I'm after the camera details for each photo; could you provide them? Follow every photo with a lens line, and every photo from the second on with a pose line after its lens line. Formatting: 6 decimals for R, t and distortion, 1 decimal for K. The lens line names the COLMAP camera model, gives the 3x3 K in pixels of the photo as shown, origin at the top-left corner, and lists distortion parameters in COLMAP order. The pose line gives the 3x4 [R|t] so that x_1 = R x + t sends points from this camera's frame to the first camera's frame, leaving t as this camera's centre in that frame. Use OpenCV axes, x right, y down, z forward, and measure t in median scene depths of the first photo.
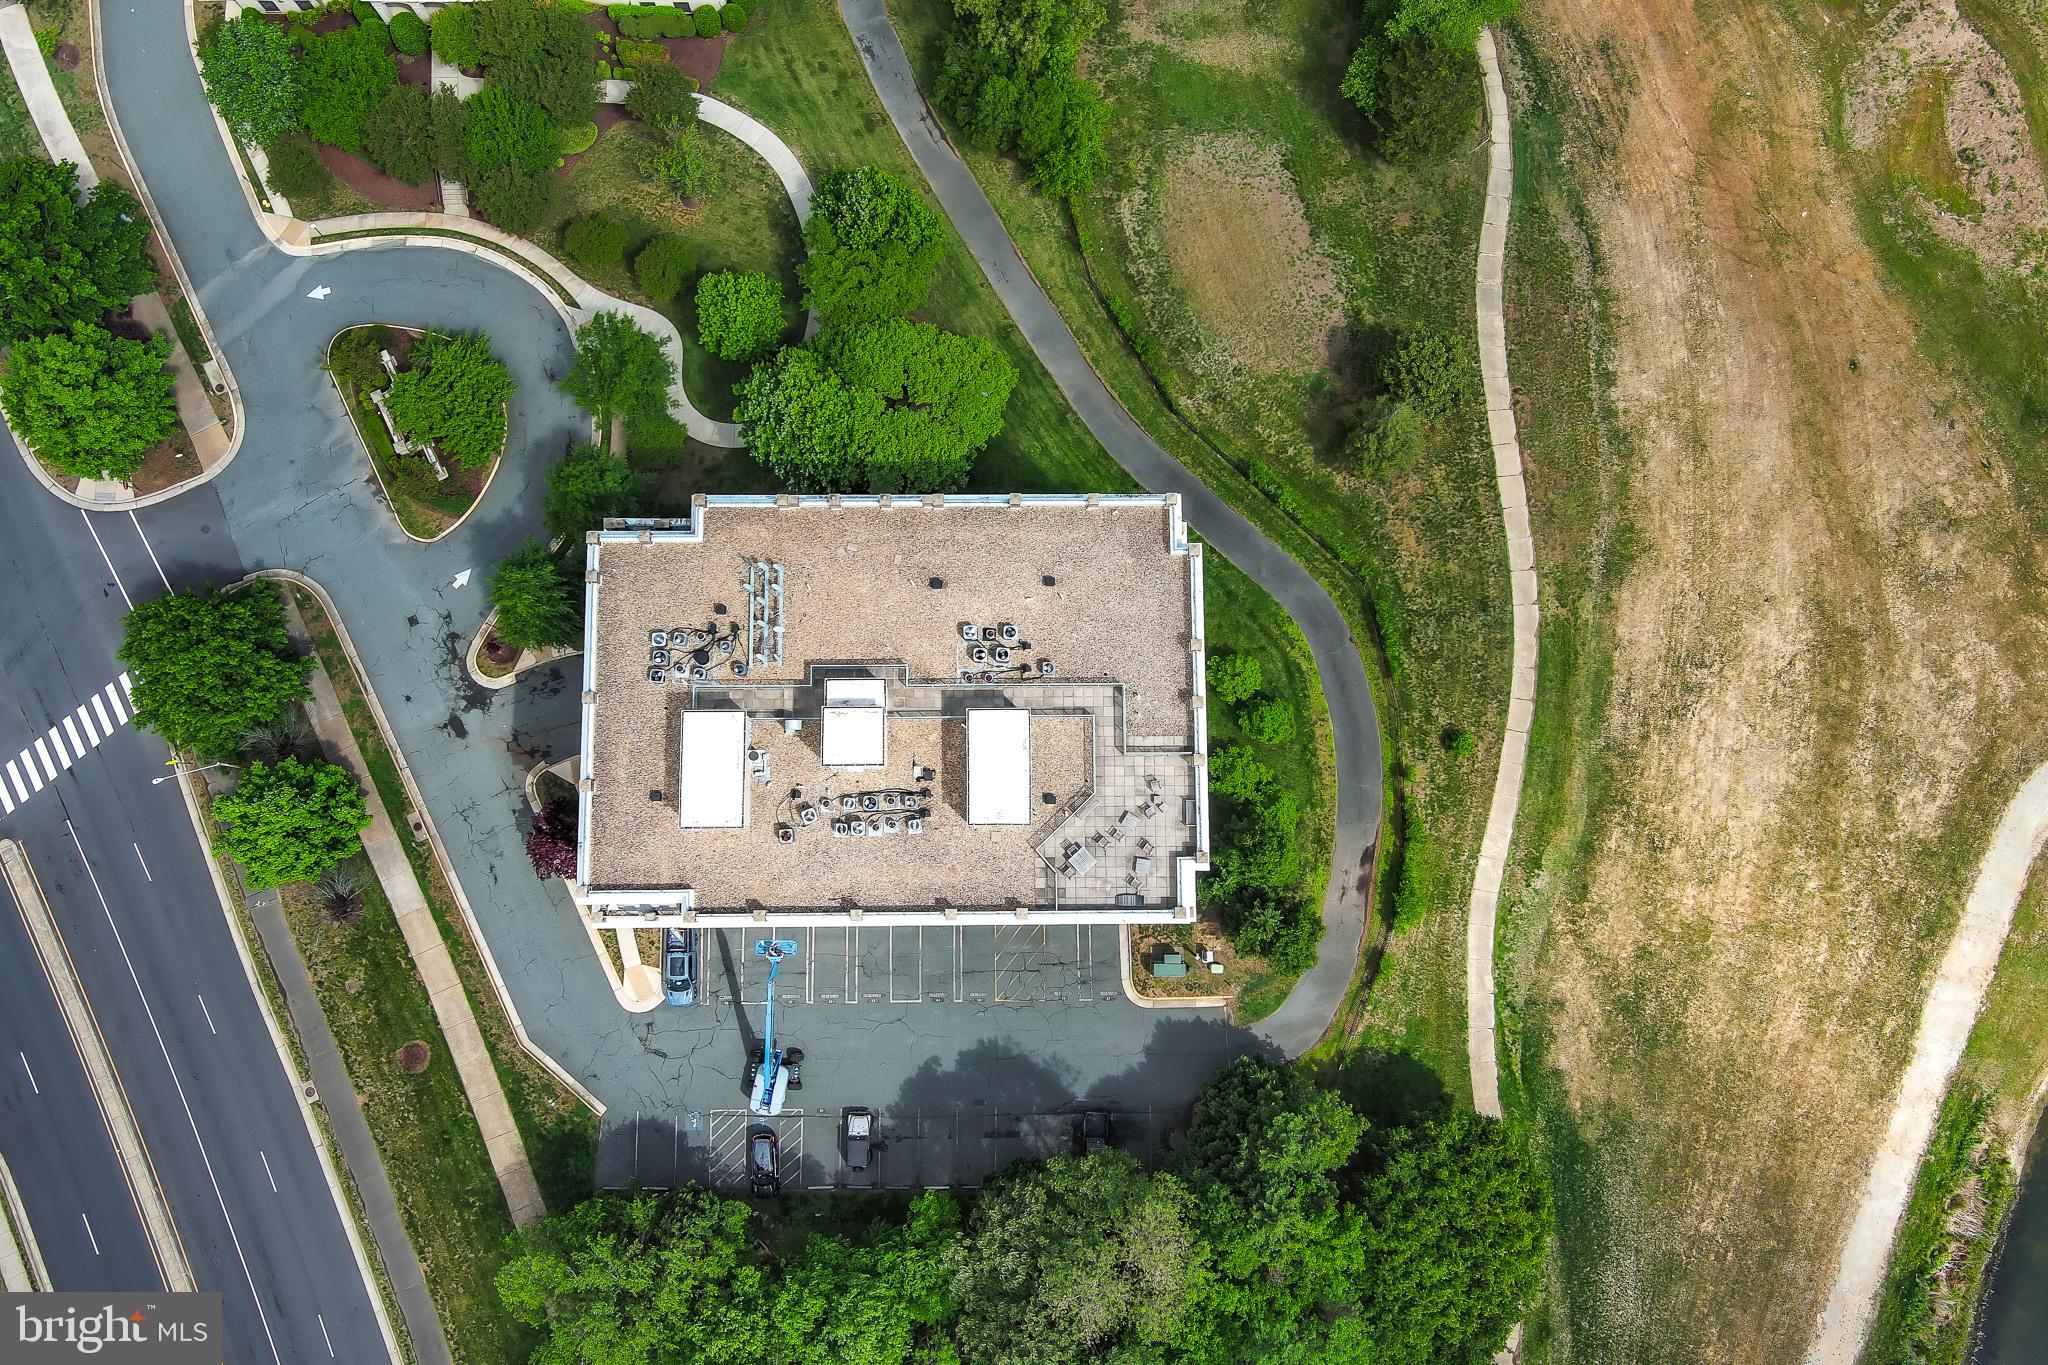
lens RADIAL K [[1577.9, 0, 1024.0], [0, 1577.9, 682.5], [0, 0, 1]] dist [0.015662, -0.001722]
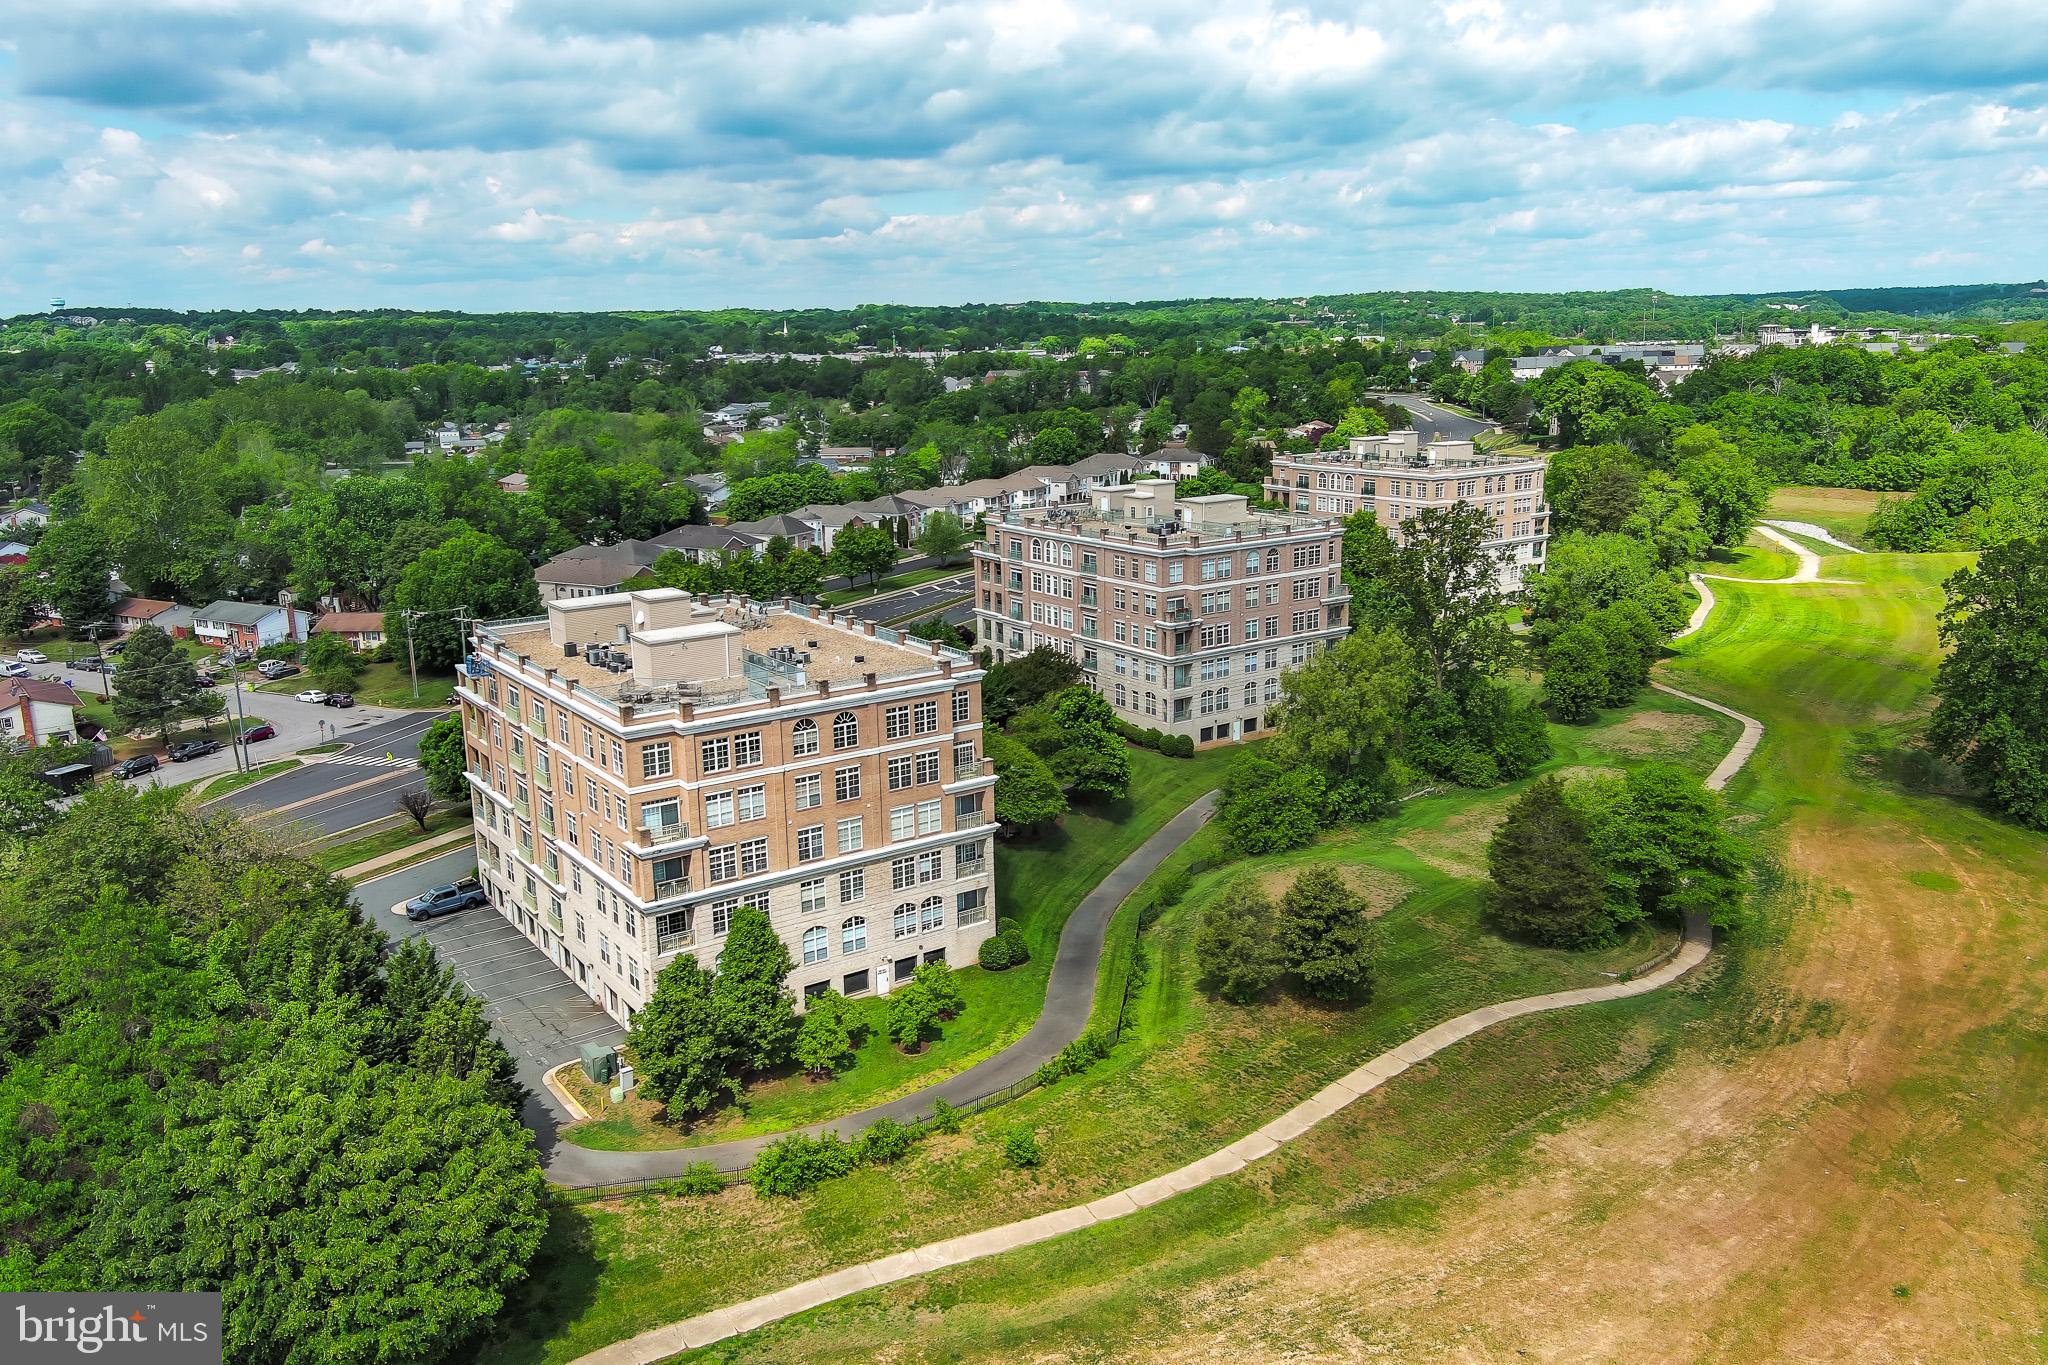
lens RADIAL K [[1577.9, 0, 1024.0], [0, 1577.9, 682.5], [0, 0, 1]] dist [0.015662, -0.001722]
pose [[0.566146, 0.159727, -0.808682, 0.829252], [-0.811754, 0.278582, -0.513272, 0.353239], [0.143301, 0.947037, 0.287377, 0.560163]]
